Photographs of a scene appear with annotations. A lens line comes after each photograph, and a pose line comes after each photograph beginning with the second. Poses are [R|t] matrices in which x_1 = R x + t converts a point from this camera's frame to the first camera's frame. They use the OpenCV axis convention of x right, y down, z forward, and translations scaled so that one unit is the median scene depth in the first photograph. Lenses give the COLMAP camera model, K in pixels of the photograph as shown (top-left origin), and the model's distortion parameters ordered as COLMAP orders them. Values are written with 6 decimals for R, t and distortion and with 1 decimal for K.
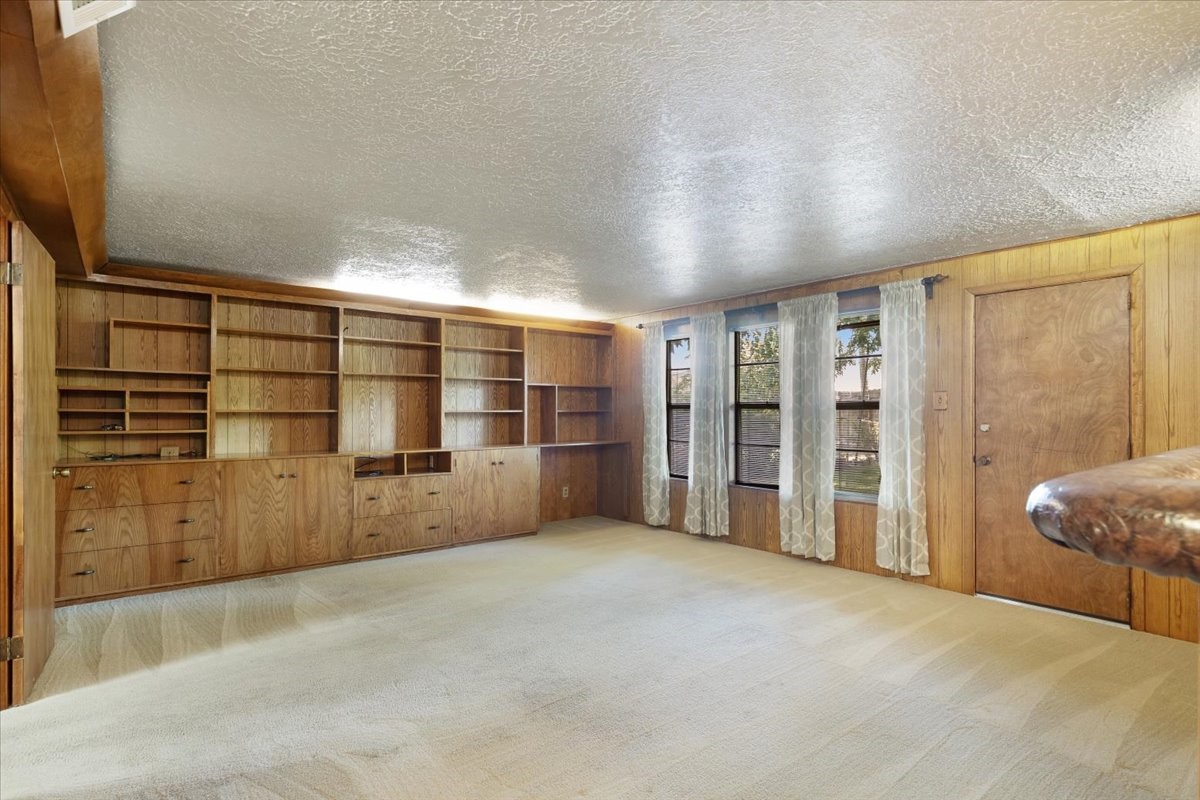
lens RADIAL K [[596.1, 0, 600.0], [0, 596.1, 400.0], [0, 0, 1]] dist [0.000732, -0.000165]
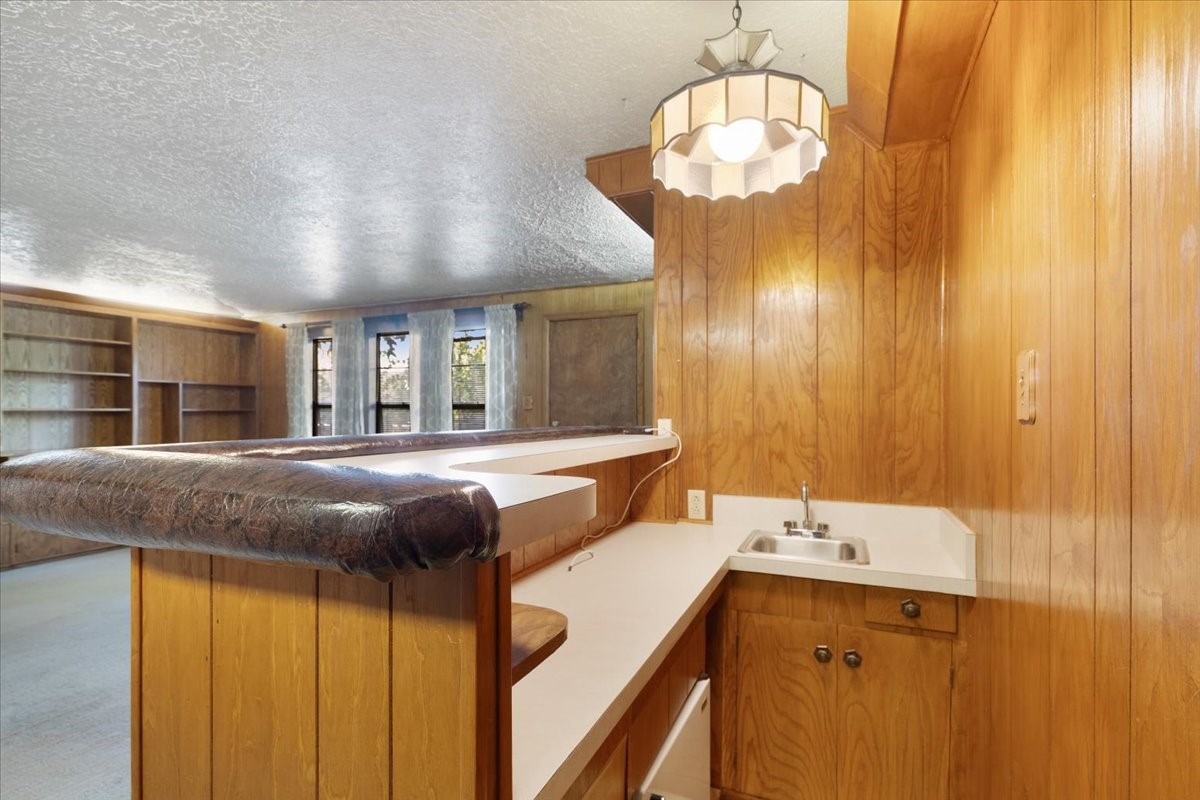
lens RADIAL K [[543.1, 0, 601.3], [0, 543.1, 403.7], [0, 0, 1]] dist [-0.001088, -0.000509]
pose [[0.890241, 0.010143, 0.455377, 0.141397], [-0.011425, 0.999935, 0.000062, 0.001287], [-0.455347, -0.005258, 0.890299, -0.068682]]
